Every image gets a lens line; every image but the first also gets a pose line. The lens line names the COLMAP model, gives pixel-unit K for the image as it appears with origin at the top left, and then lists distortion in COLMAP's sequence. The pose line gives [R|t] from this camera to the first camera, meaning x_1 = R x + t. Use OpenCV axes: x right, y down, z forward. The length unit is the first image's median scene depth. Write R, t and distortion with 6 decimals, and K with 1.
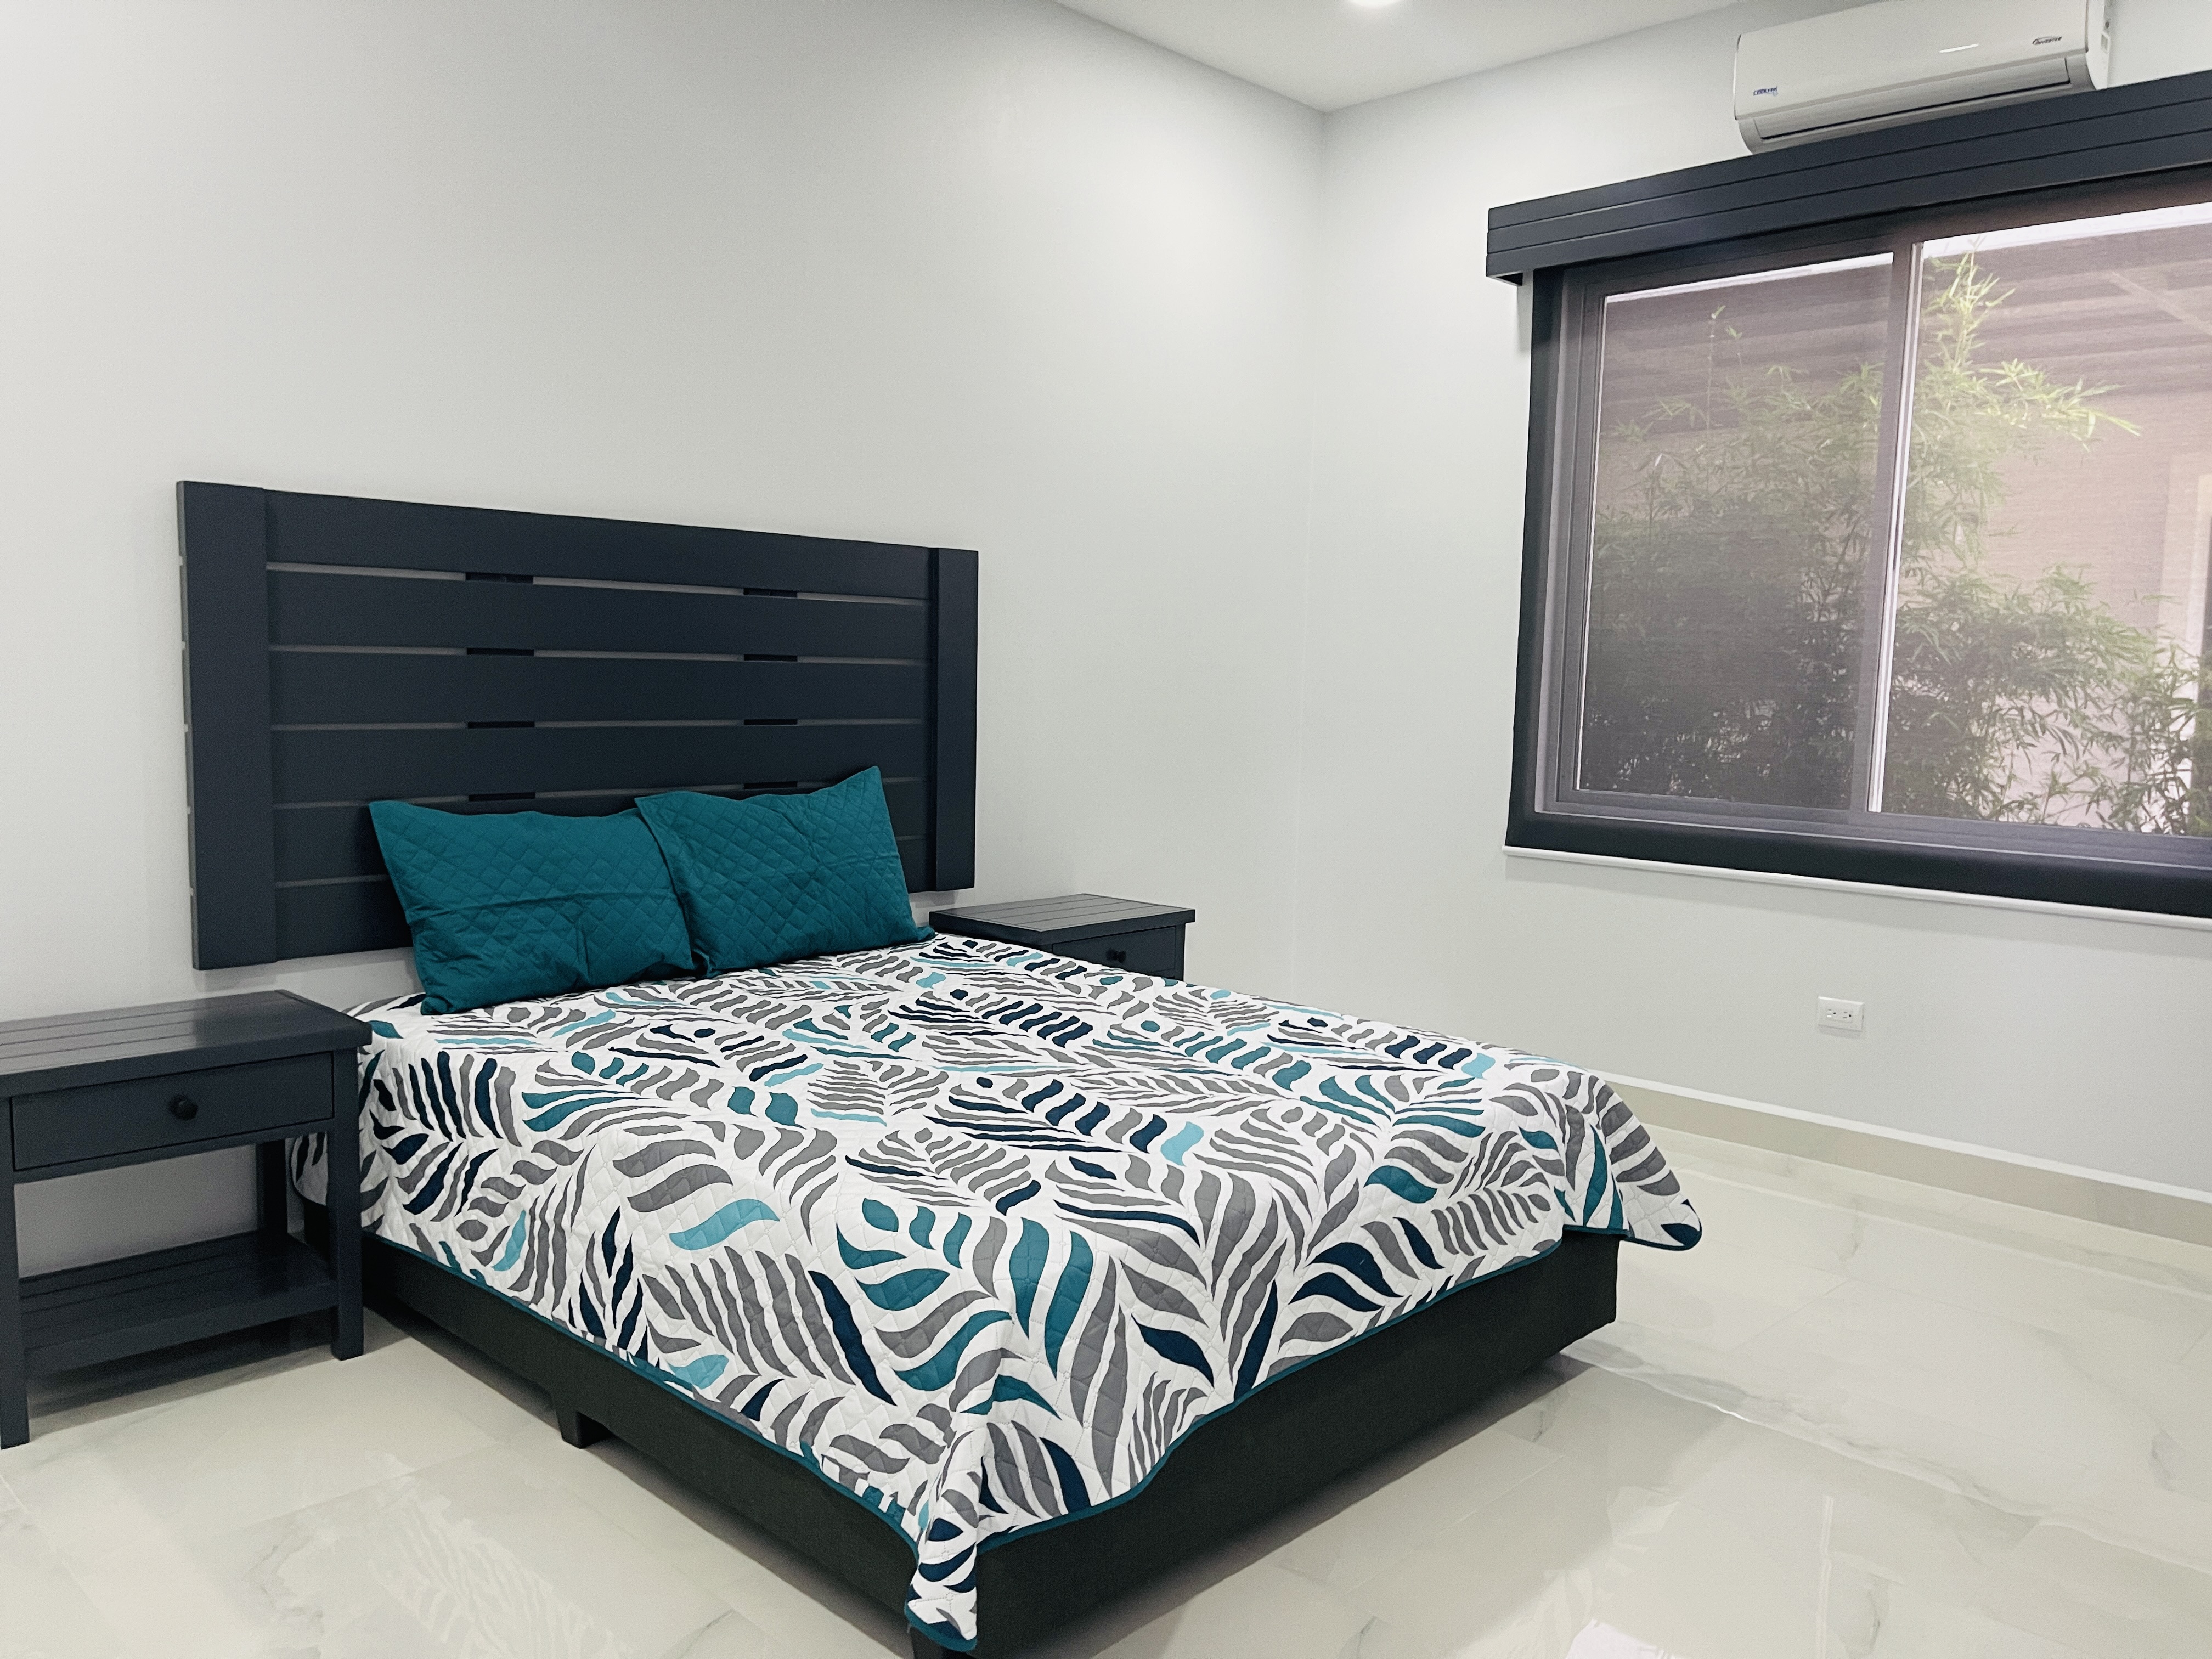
lens RADIAL K [[1679.0, 0, 1106.0], [0, 1679.0, 829.5], [0, 0, 1]] dist [0.056468, -0.000722]
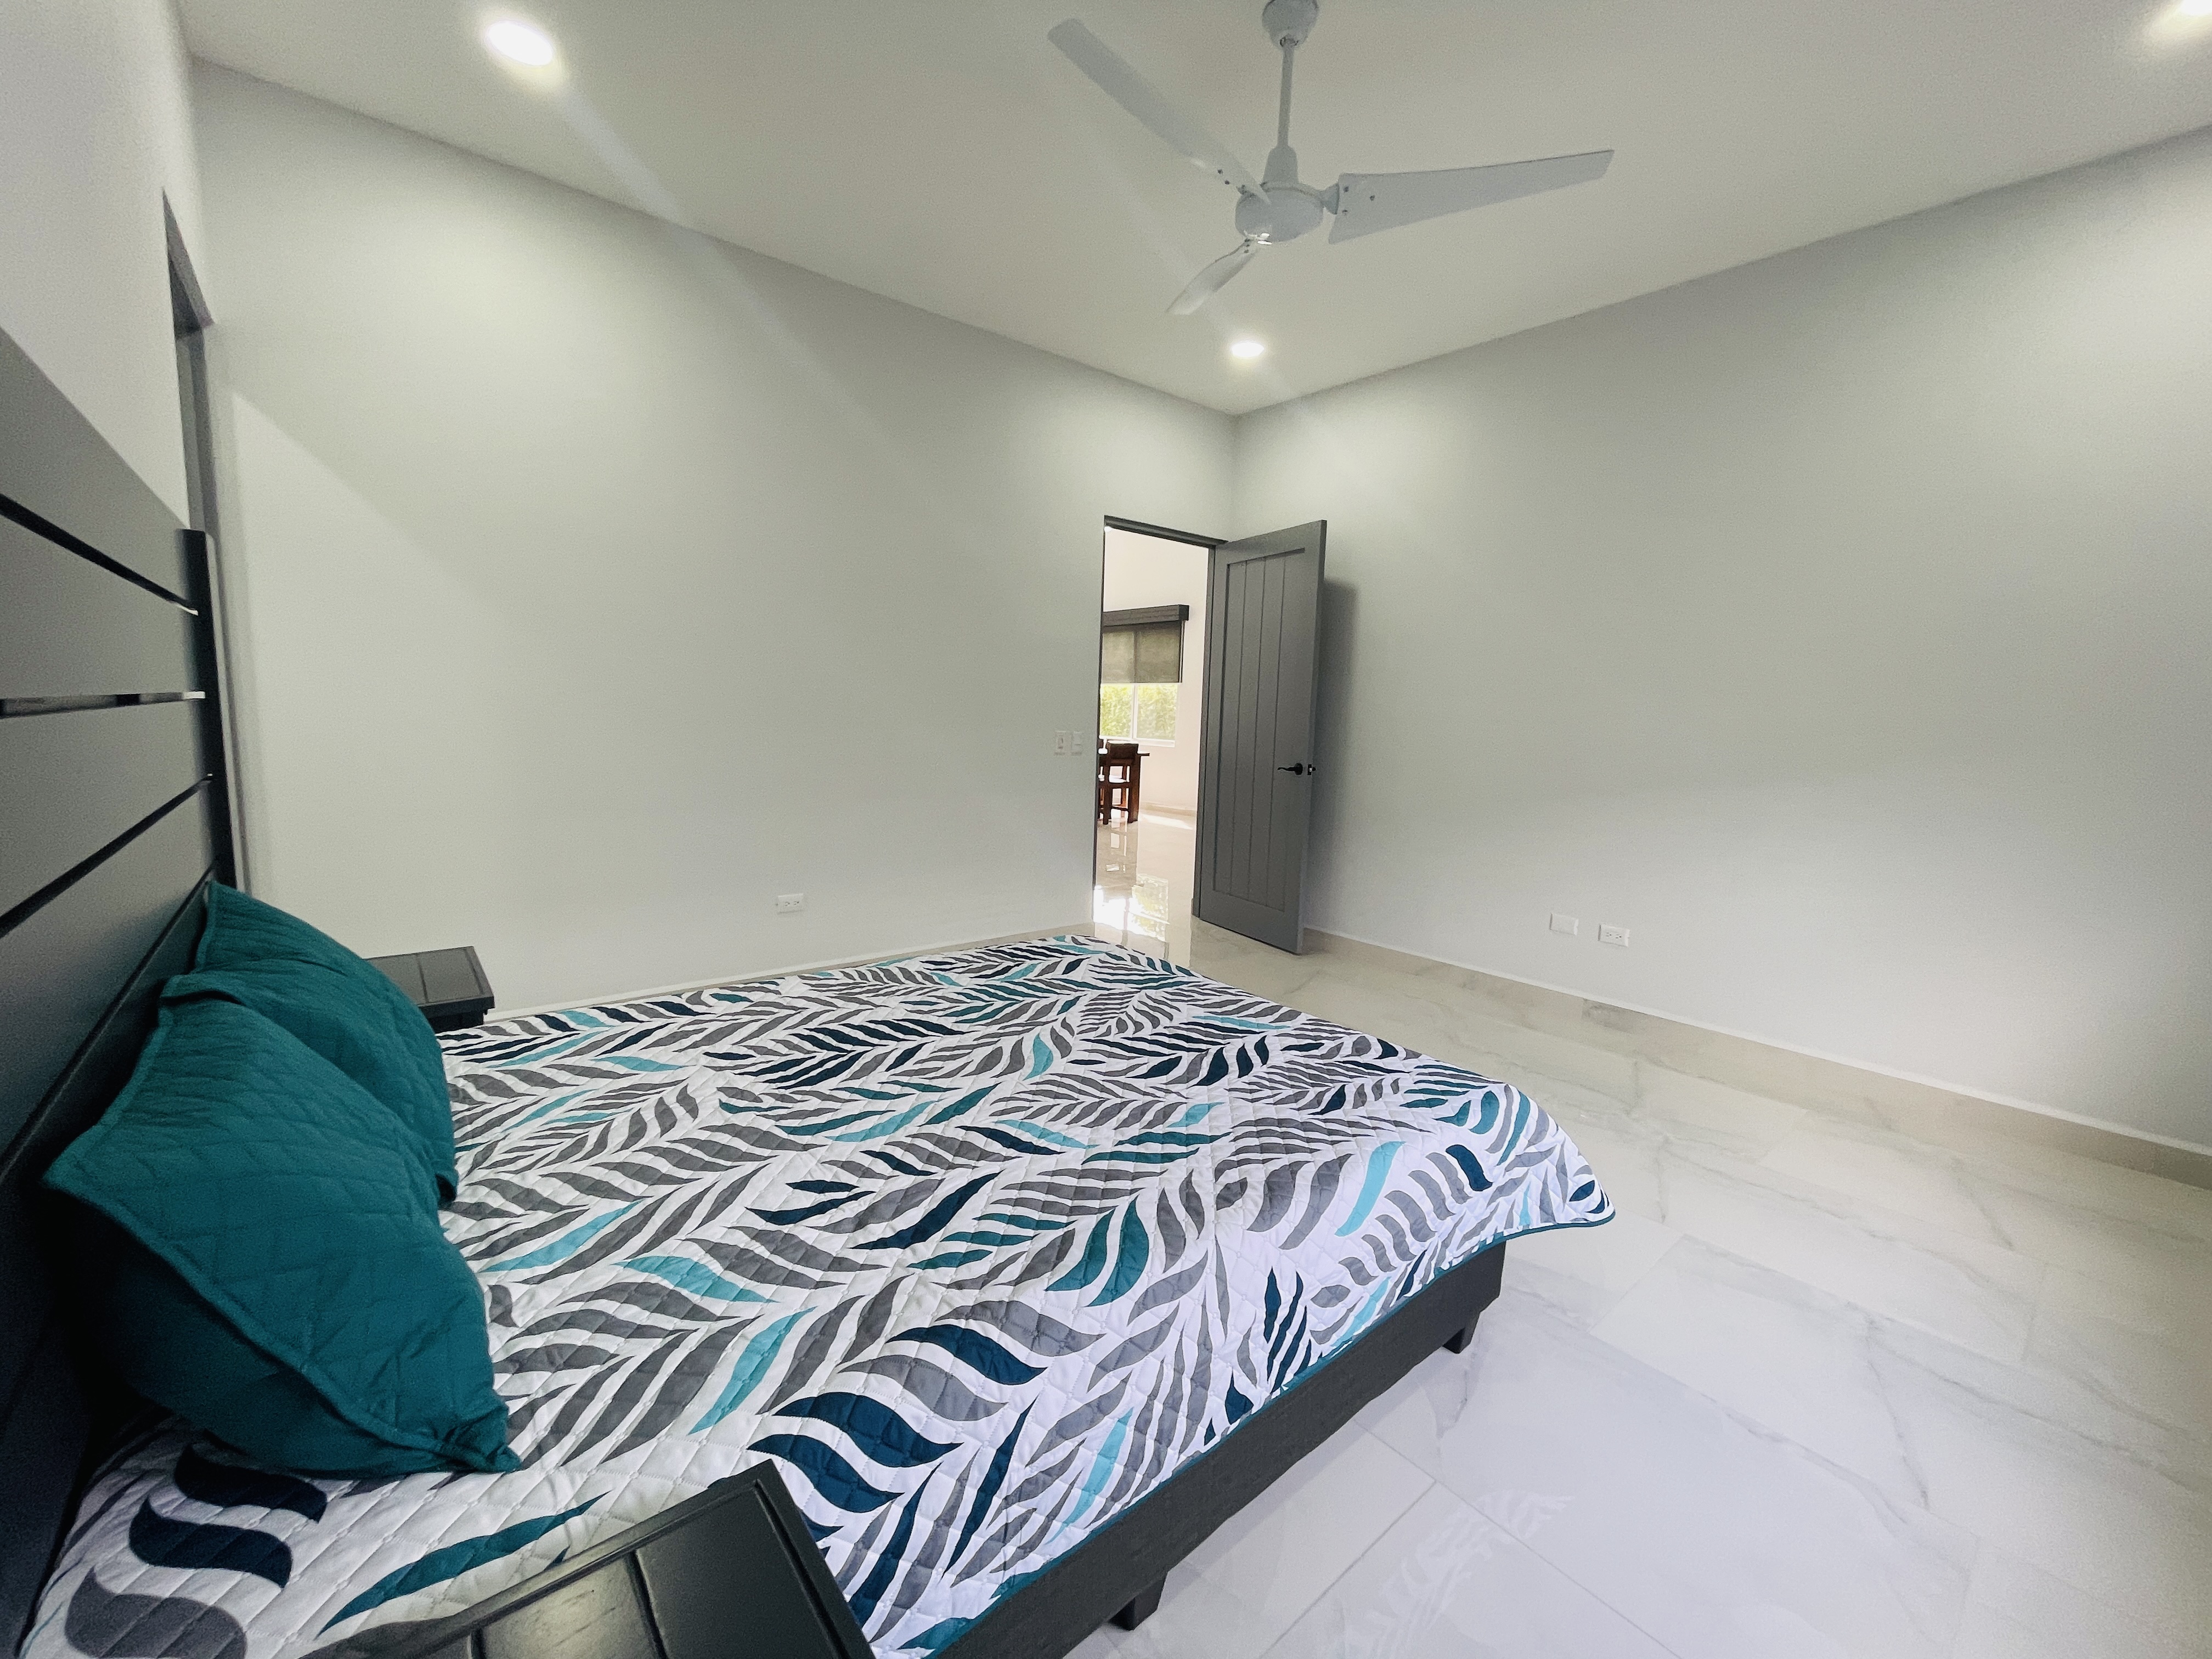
lens RADIAL K [[896.3, 0, 1106.0], [0, 896.3, 829.5], [0, 0, 1]] dist [0.001058, 0.000686]
pose [[0.101679, -0.151033, 0.983286, -0.787214], [0.062083, 0.987445, 0.145252, -0.135295], [-0.992878, 0.046276, 0.109778, 1.002817]]
